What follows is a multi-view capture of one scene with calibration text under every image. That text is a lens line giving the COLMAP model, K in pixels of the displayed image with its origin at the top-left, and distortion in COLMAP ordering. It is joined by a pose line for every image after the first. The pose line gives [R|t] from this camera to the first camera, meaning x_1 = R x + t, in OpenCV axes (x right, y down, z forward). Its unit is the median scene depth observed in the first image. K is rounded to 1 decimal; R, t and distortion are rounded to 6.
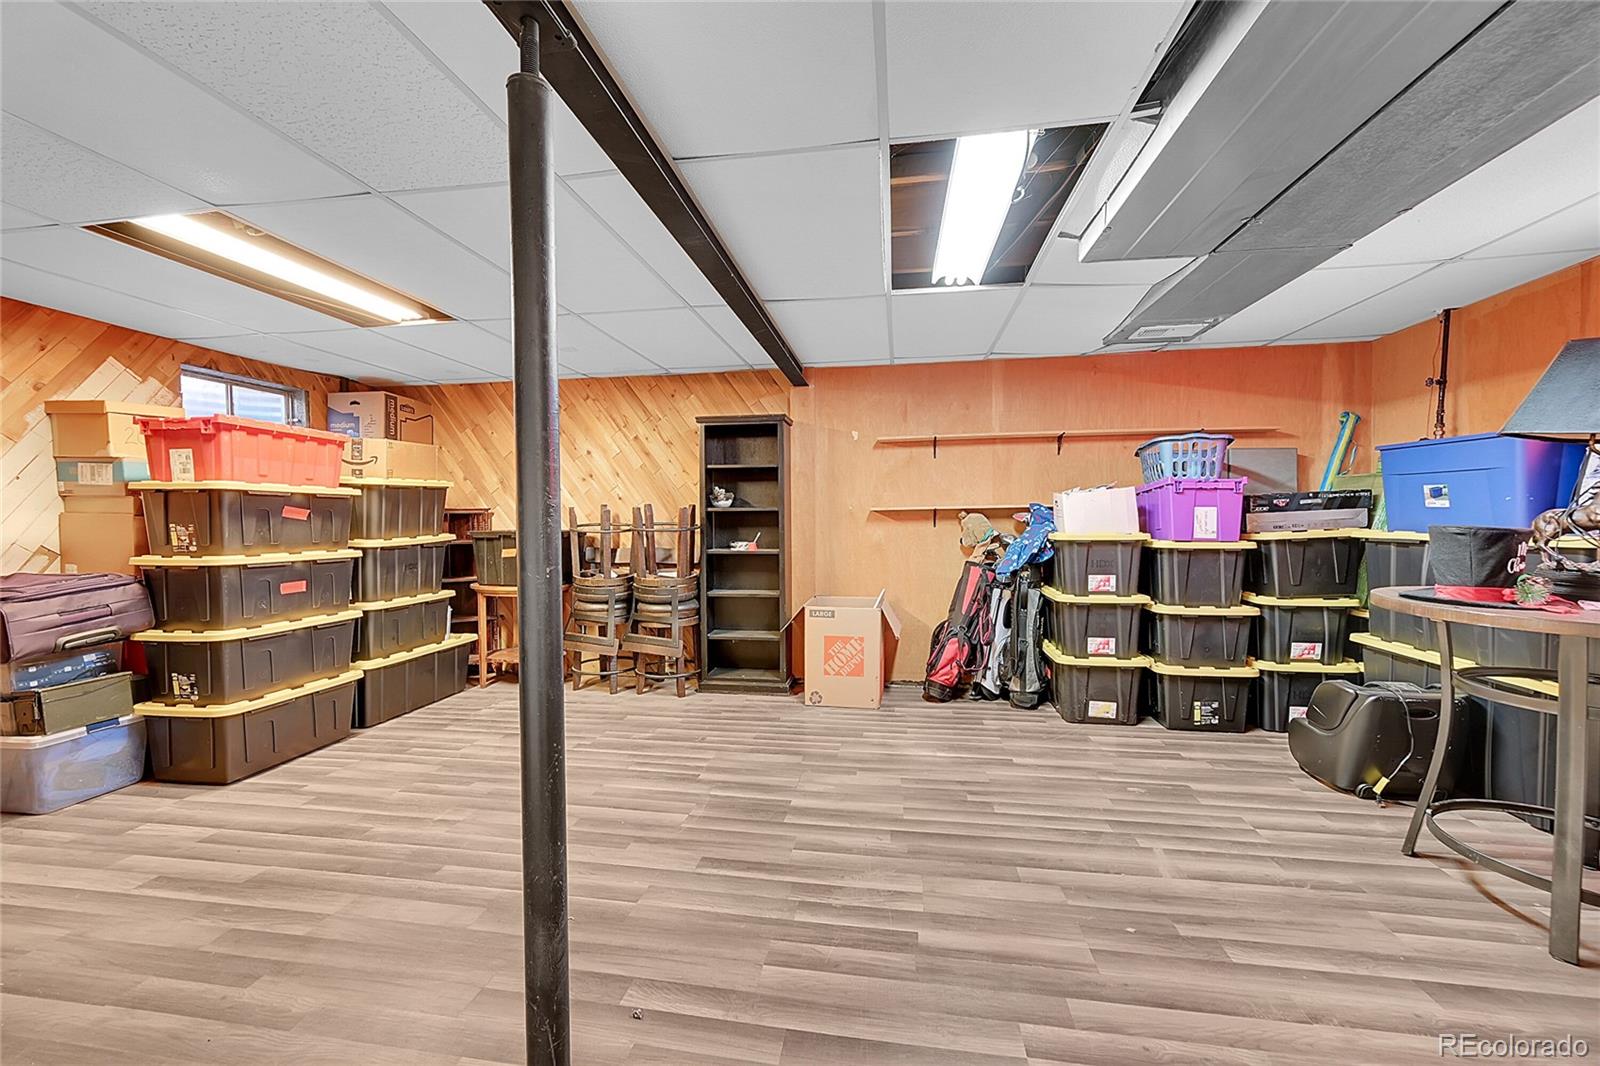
lens RADIAL K [[631.3, 0, 798.0], [0, 631.3, 529.3], [0, 0, 1]] dist [0.001137, -0.000615]
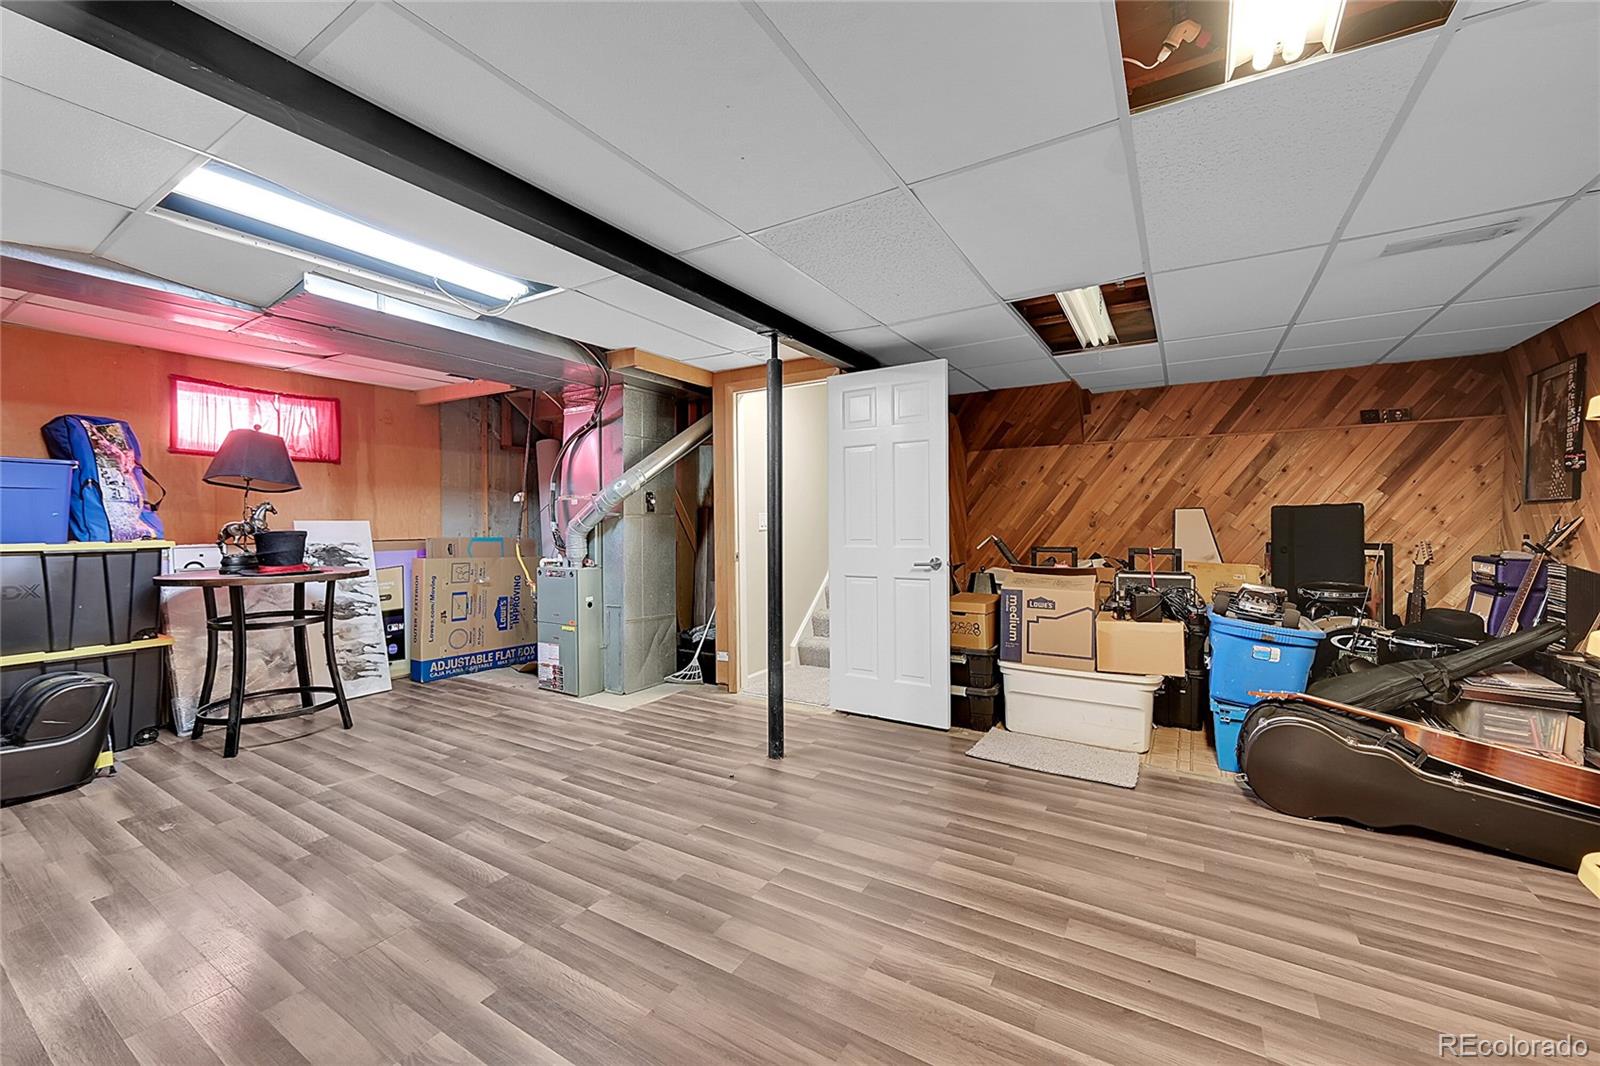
lens RADIAL K [[631.3, 0, 799.5], [0, 631.3, 529.5], [0, 0, 1]] dist [0.001137, -0.000615]
pose [[-0.922690, 0.006290, 0.385492, -0.853102], [0.020524, 0.999251, 0.032820, -0.033852], [-0.384997, 0.038194, -0.922127, 1.909727]]
